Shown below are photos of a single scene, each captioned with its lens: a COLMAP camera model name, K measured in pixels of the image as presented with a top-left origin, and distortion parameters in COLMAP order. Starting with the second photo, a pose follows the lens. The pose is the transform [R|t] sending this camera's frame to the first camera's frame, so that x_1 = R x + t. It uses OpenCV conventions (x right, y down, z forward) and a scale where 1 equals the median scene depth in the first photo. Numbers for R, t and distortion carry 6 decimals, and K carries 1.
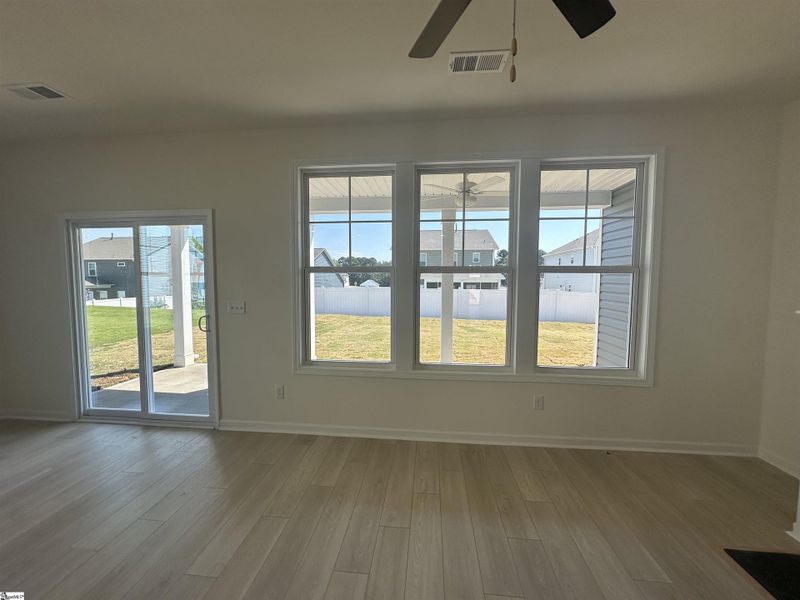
lens RADIAL K [[319.8, 0, 402.1], [0, 319.8, 298.3], [0, 0, 1]] dist [-0.000137, 0.000541]
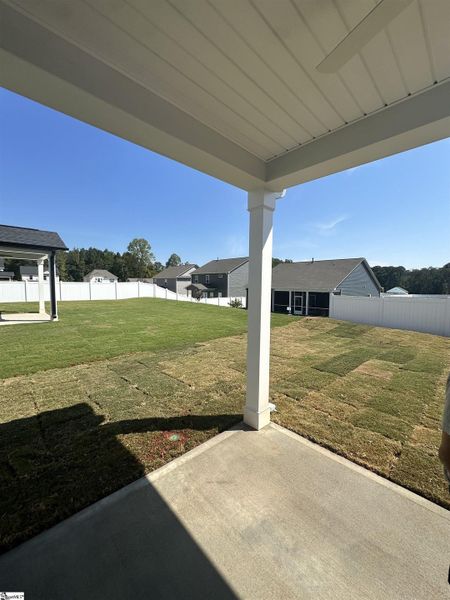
lens RADIAL K [[239.8, 0, 227.8], [0, 239.8, 300.1], [0, 0, 1]] dist [-0.000137, 0.000541]
pose [[0.766192, 0.046627, -0.640918, -0.427502], [-0.046286, 0.998778, 0.017327, -0.046992], [0.640943, 0.016390, 0.767414, 0.585952]]
